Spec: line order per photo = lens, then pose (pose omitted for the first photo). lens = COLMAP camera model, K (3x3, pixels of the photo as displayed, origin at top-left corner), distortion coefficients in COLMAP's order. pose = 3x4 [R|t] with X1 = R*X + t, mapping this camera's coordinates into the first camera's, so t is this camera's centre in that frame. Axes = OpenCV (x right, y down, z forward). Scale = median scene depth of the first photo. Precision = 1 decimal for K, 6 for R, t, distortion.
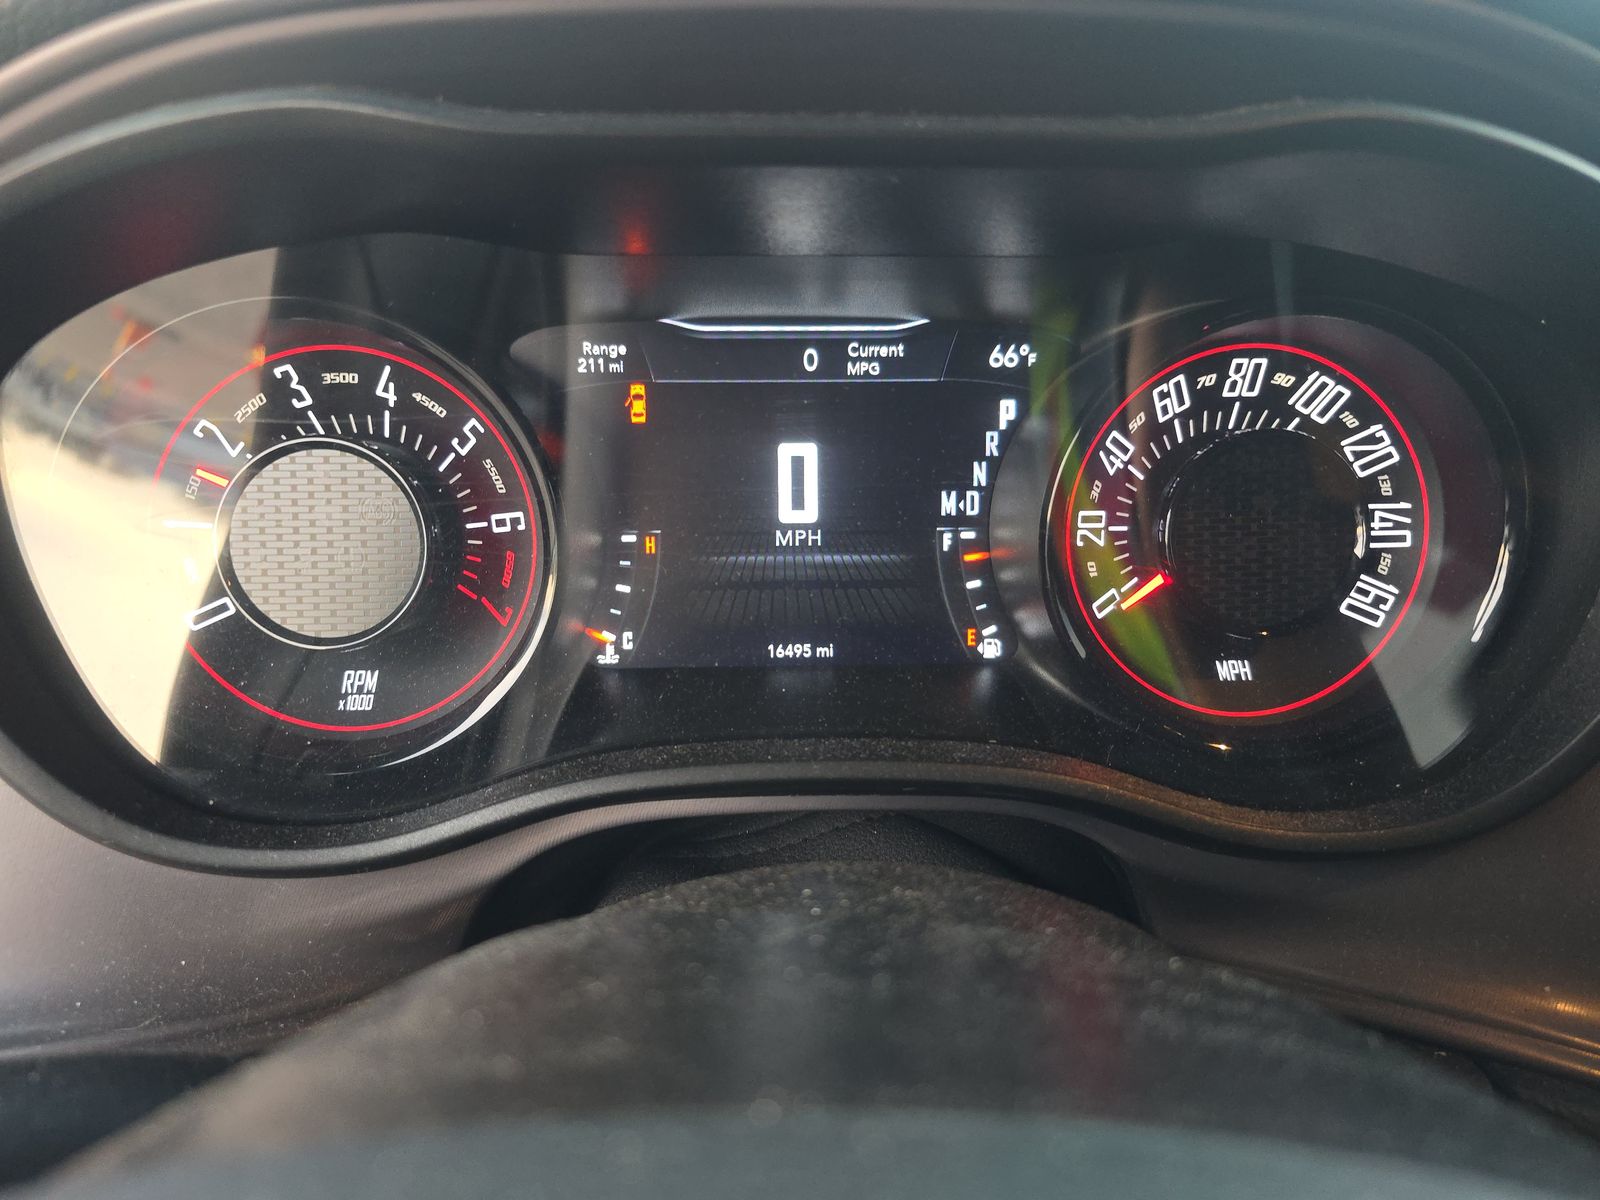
lens RADIAL K [[1100.9, 0, 804.2], [0, 1100.9, 594.0], [0, 0, 1]] dist [0.017244, -0.012633]
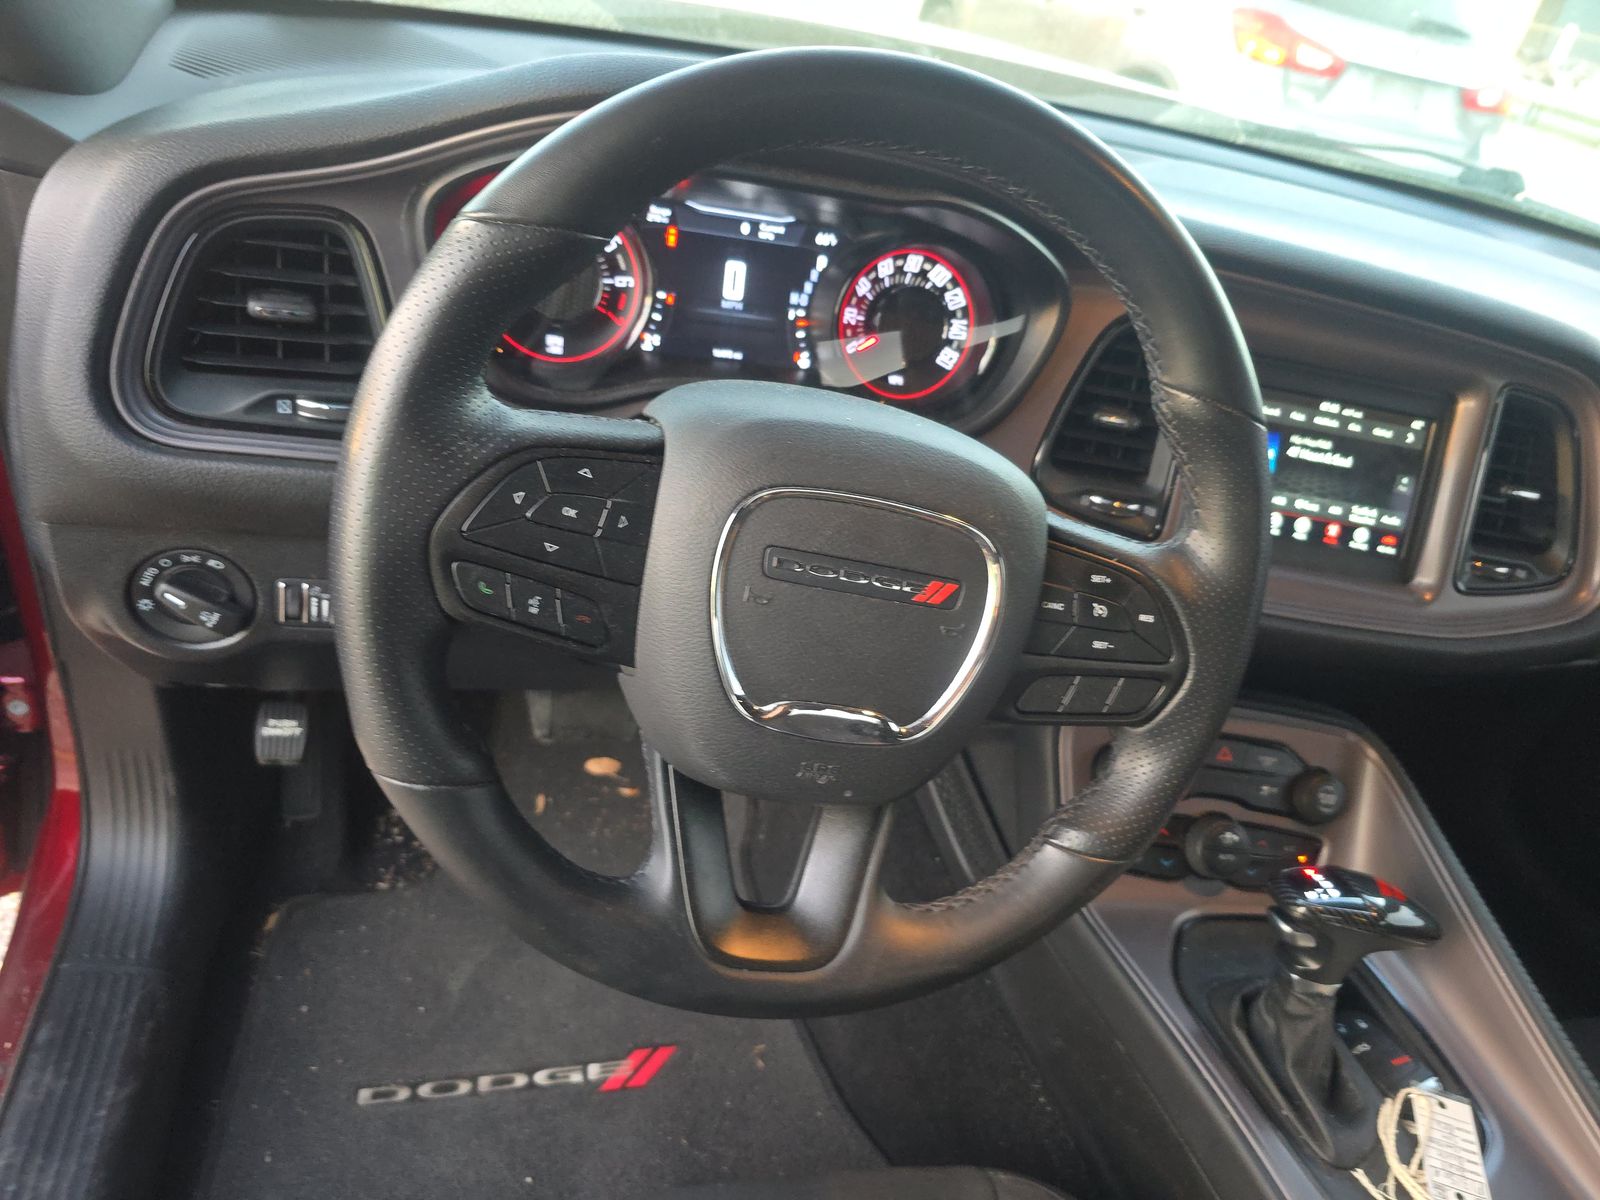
lens RADIAL K [[1100.9, 0, 804.2], [0, 1100.9, 594.0], [0, 0, 1]] dist [0.017244, -0.012633]
pose [[0.960472, 0.059150, 0.272021, -0.474137], [-0.105916, 0.981322, 0.160591, 0.165425], [-0.257442, -0.183054, 0.948797, -1.437116]]
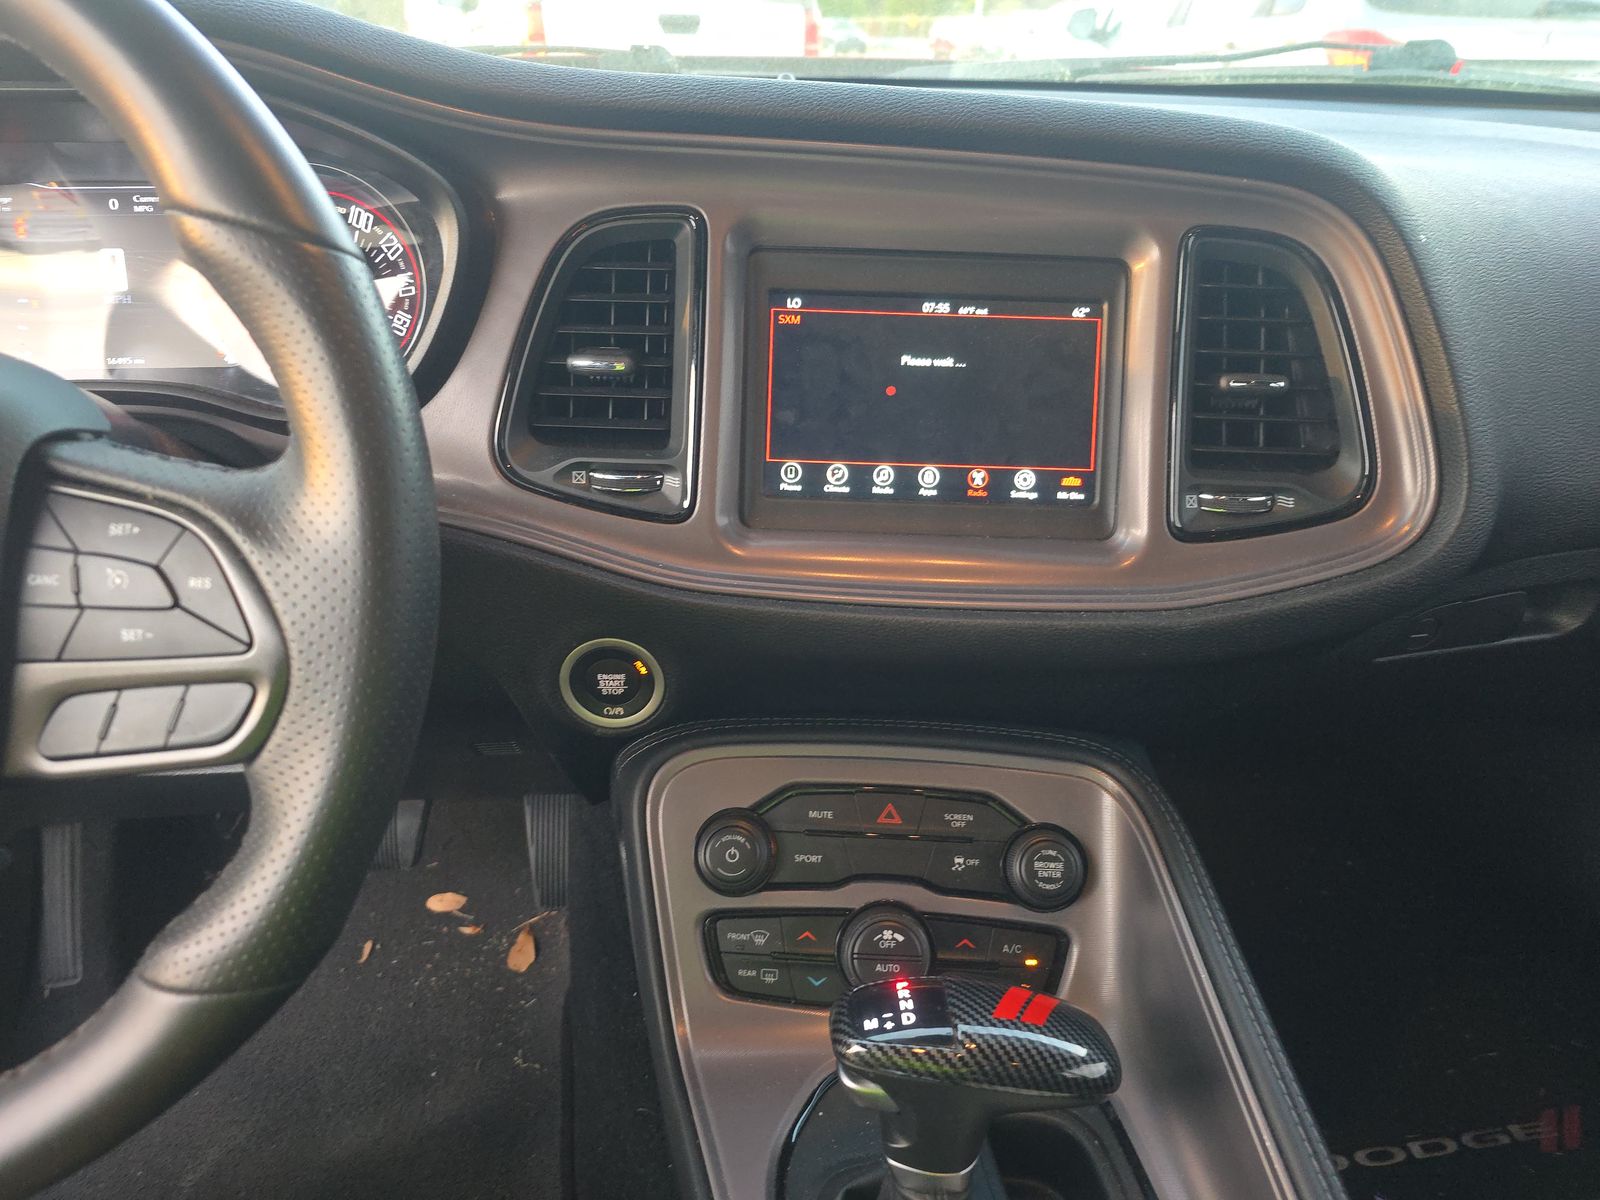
lens RADIAL K [[1100.9, 0, 804.2], [0, 1100.9, 594.0], [0, 0, 1]] dist [0.017244, -0.012633]
pose [[0.996528, -0.034218, 0.075903, 1.094963], [0.030231, 0.998133, 0.053071, 0.406427], [-0.077577, -0.050592, 0.995702, -1.036404]]
